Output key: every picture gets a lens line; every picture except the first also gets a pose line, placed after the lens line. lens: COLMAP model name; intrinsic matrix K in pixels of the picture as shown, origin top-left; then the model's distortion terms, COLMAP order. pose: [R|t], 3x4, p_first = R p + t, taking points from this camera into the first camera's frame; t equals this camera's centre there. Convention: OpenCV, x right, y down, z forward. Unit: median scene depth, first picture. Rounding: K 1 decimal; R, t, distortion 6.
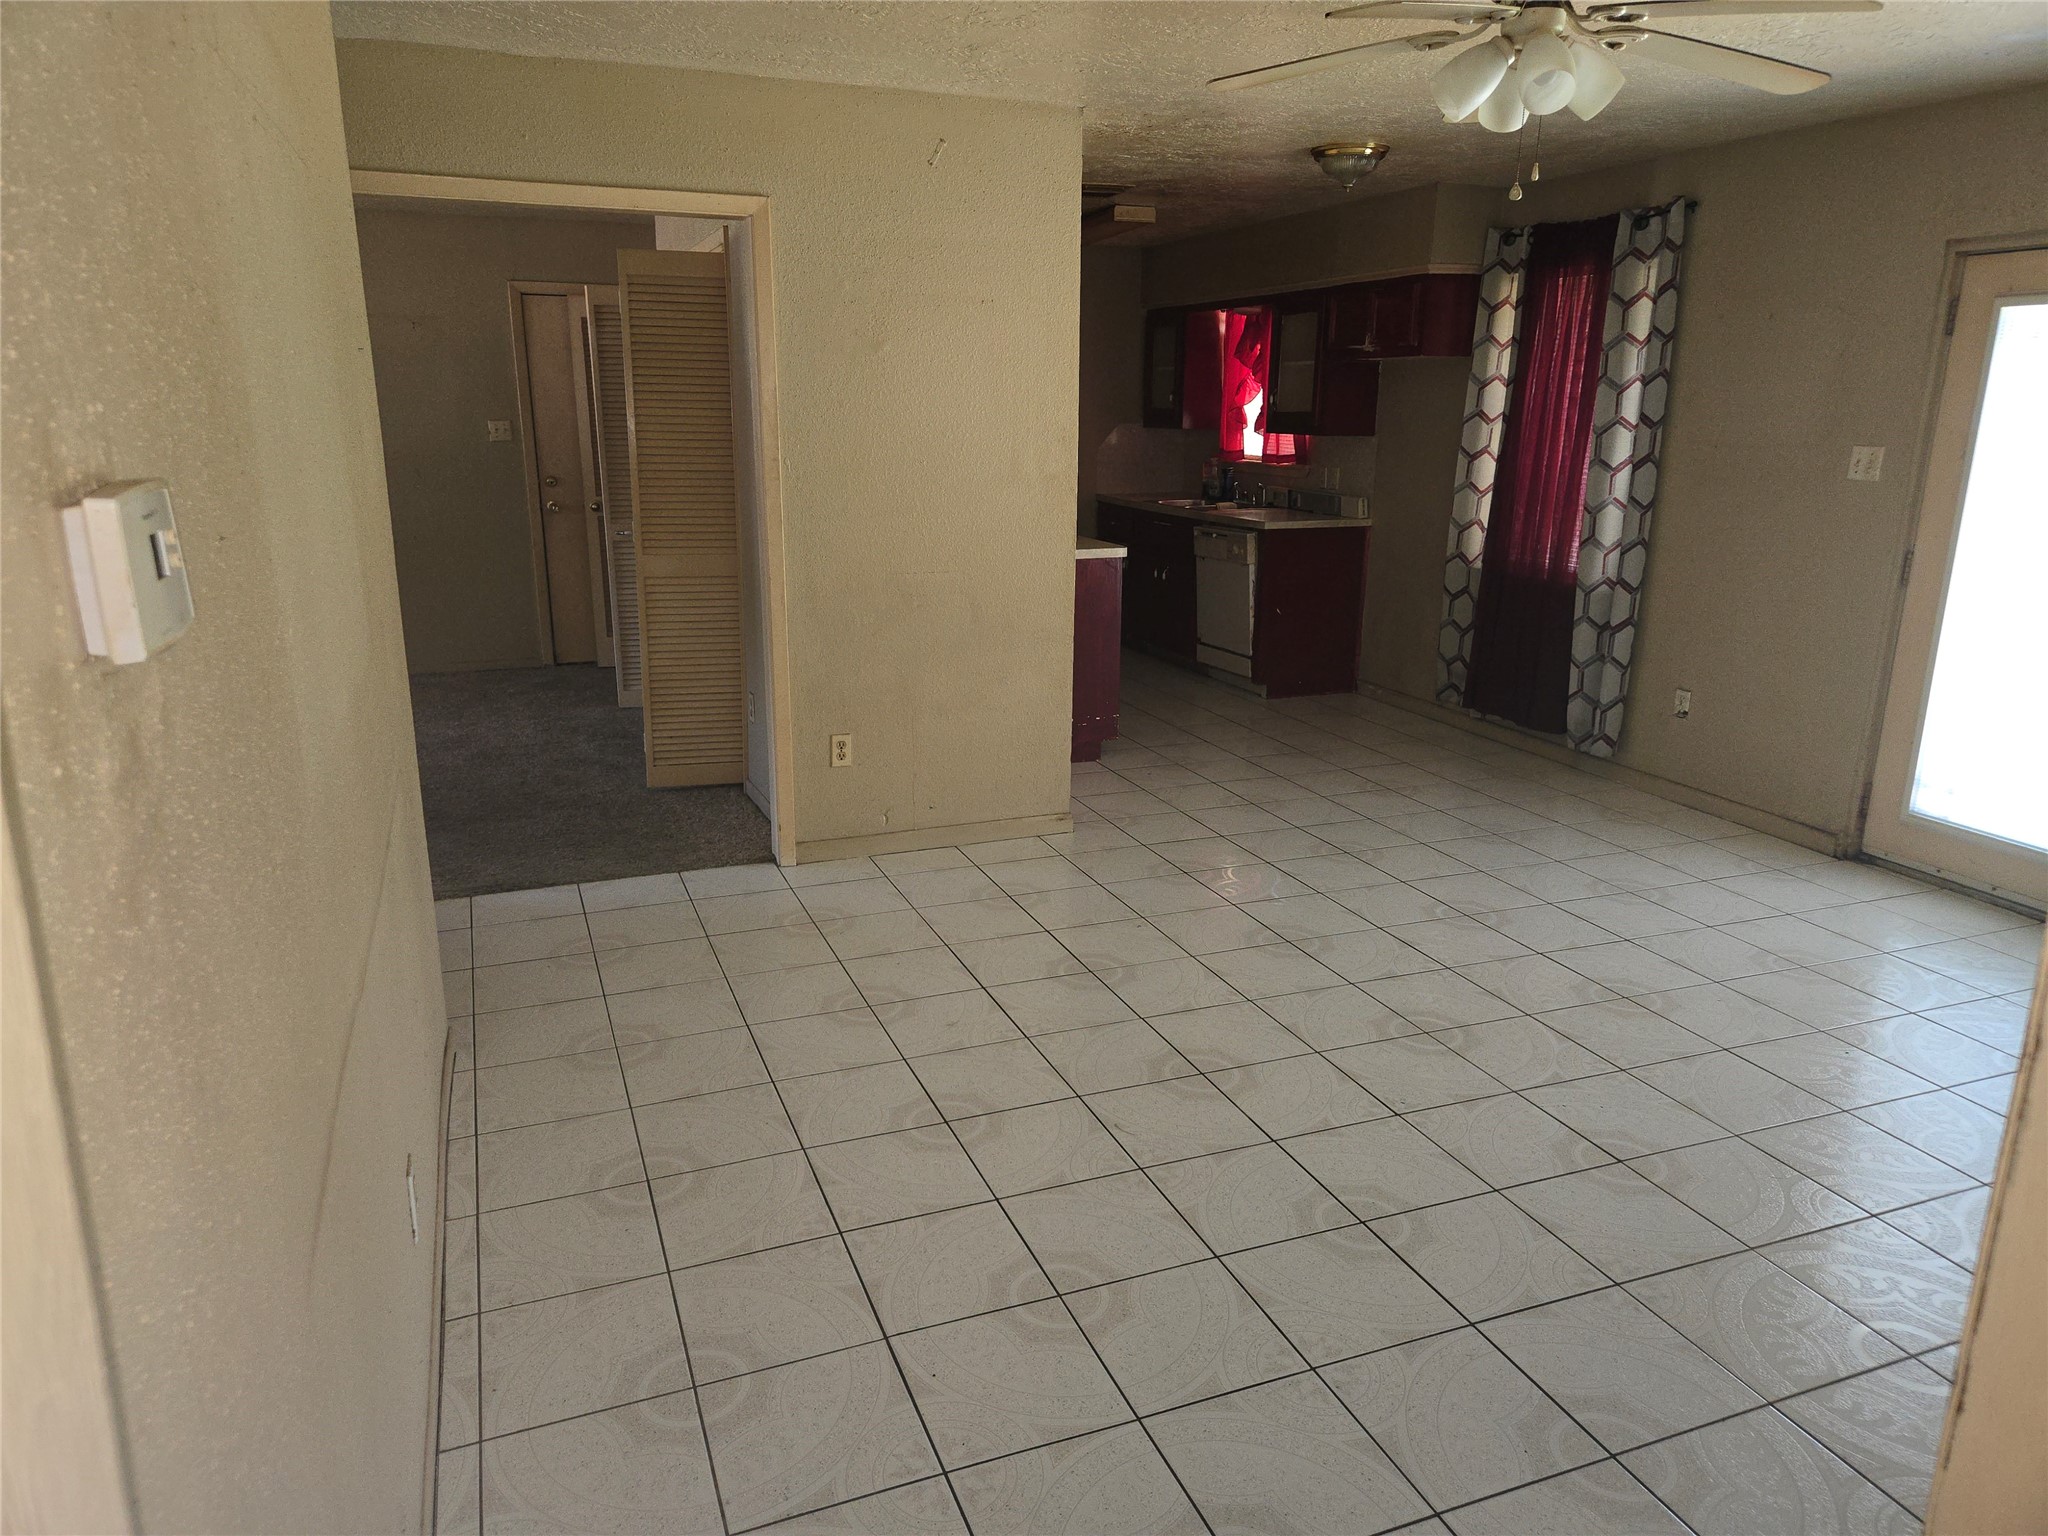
lens RADIAL K [[1385.7, 0, 1024.0], [0, 1385.7, 768.0], [0, 0, 1]] dist [0.078285, -0.061230]
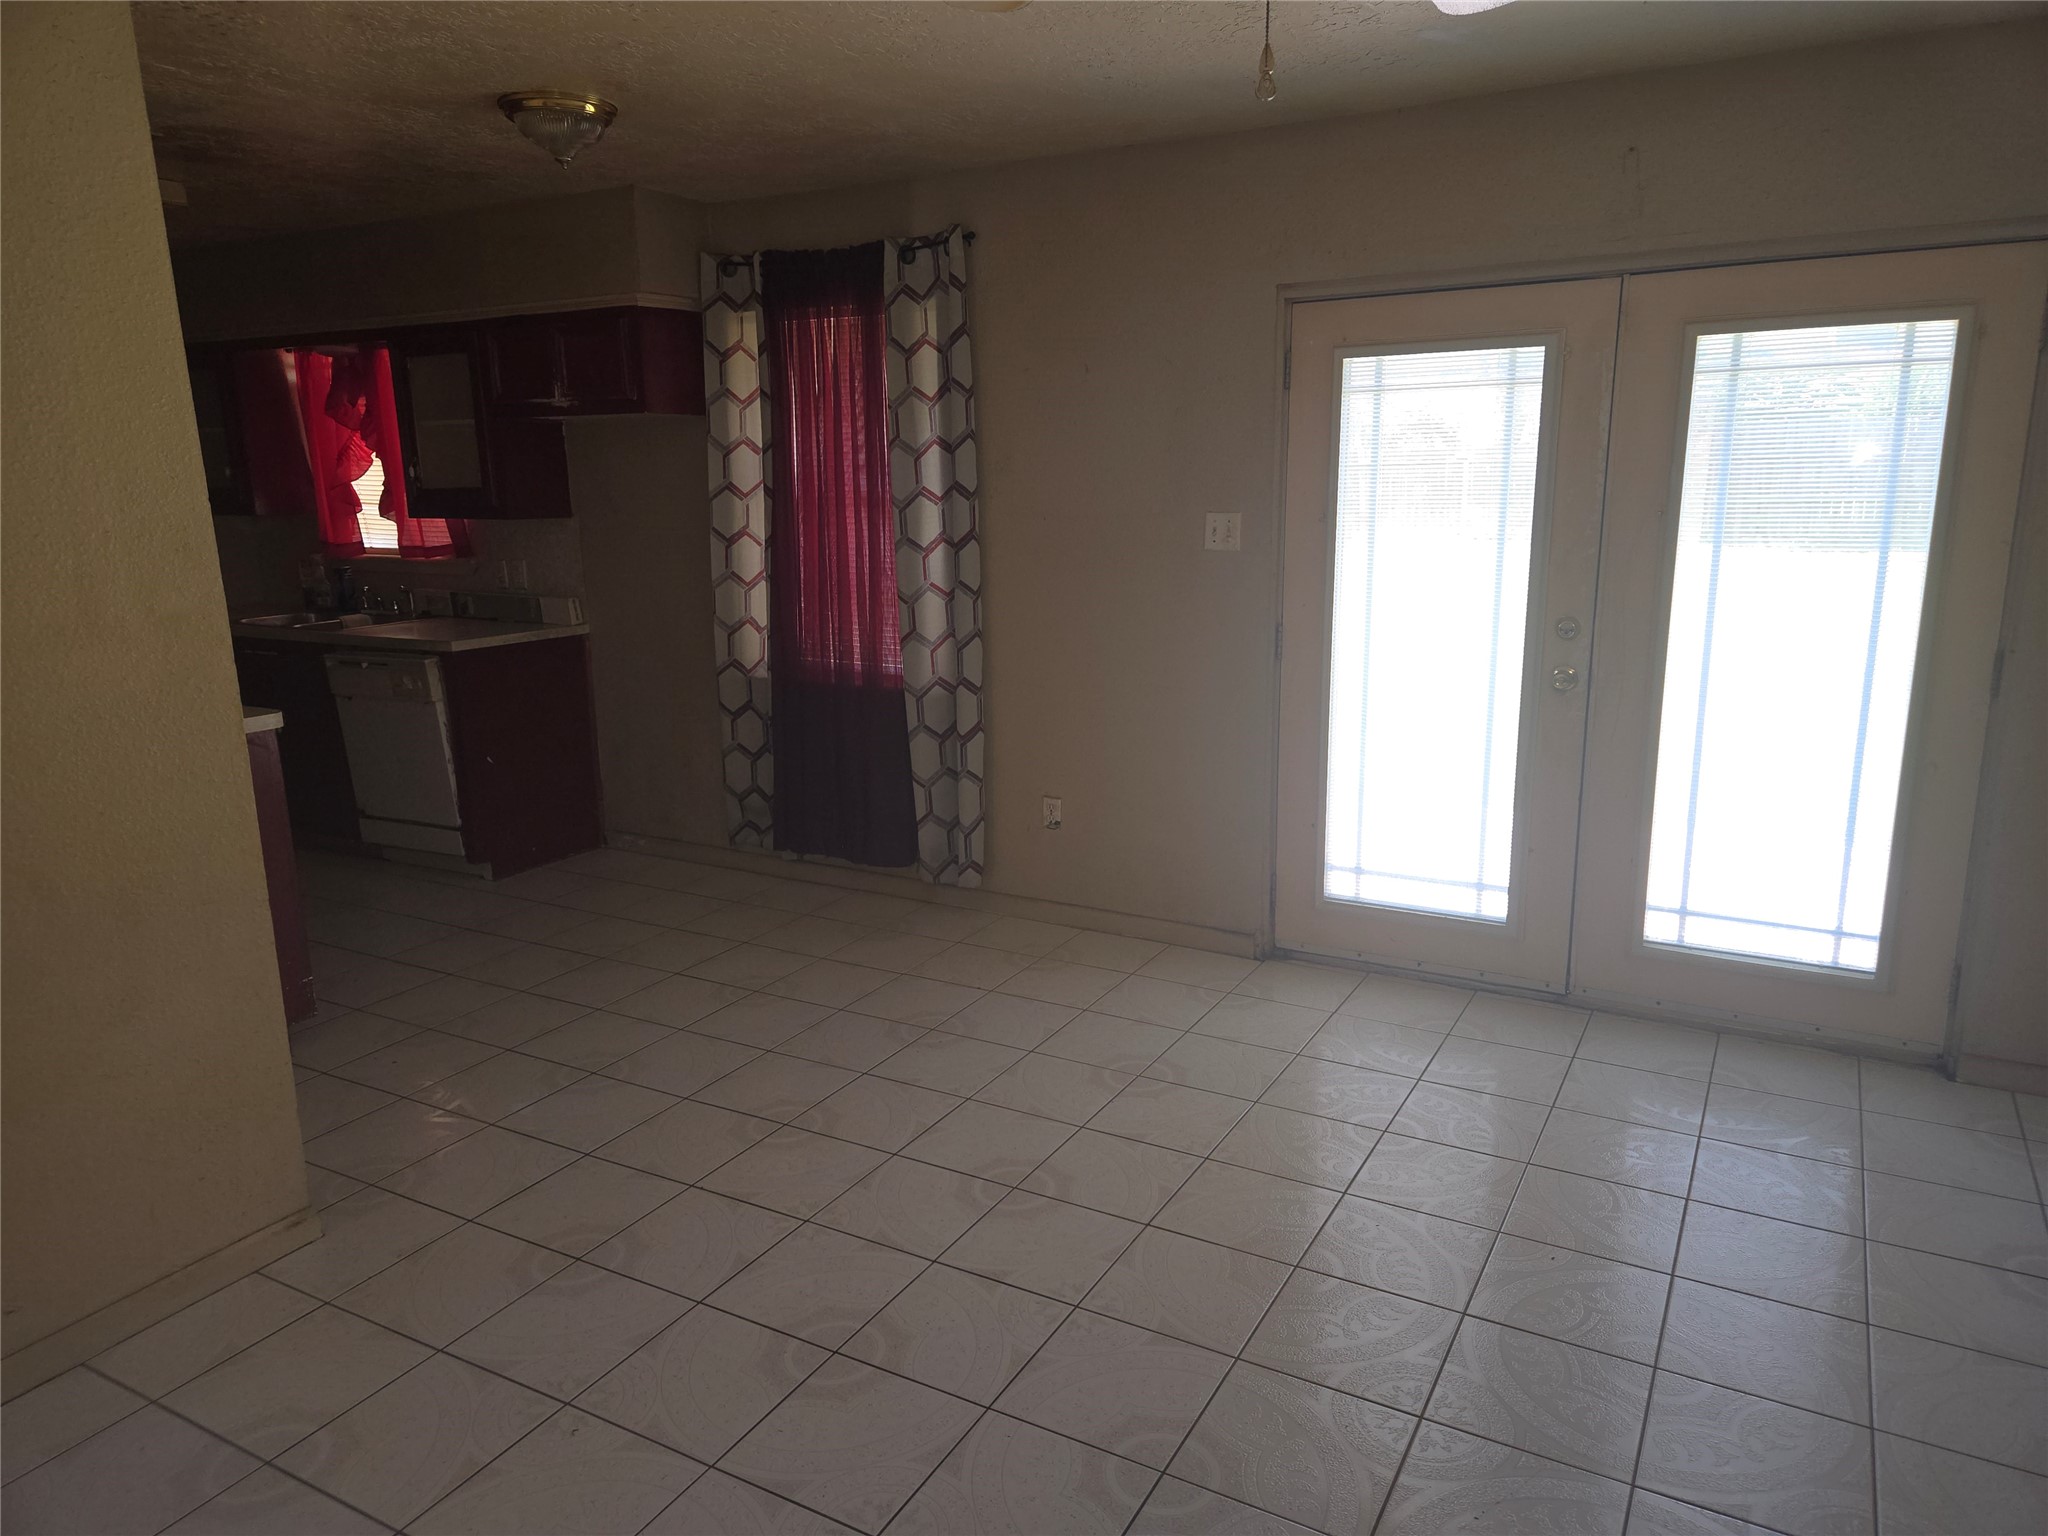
lens RADIAL K [[1370.2, 0, 1043.3], [0, 1370.2, 787.3], [0, 0, 1]] dist [0.075107, -0.066250]
pose [[0.771798, -0.163672, 0.614442, -0.046274], [0.184858, 0.982323, 0.029467, -0.077608], [-0.608404, 0.090842, 0.788411, 0.298905]]
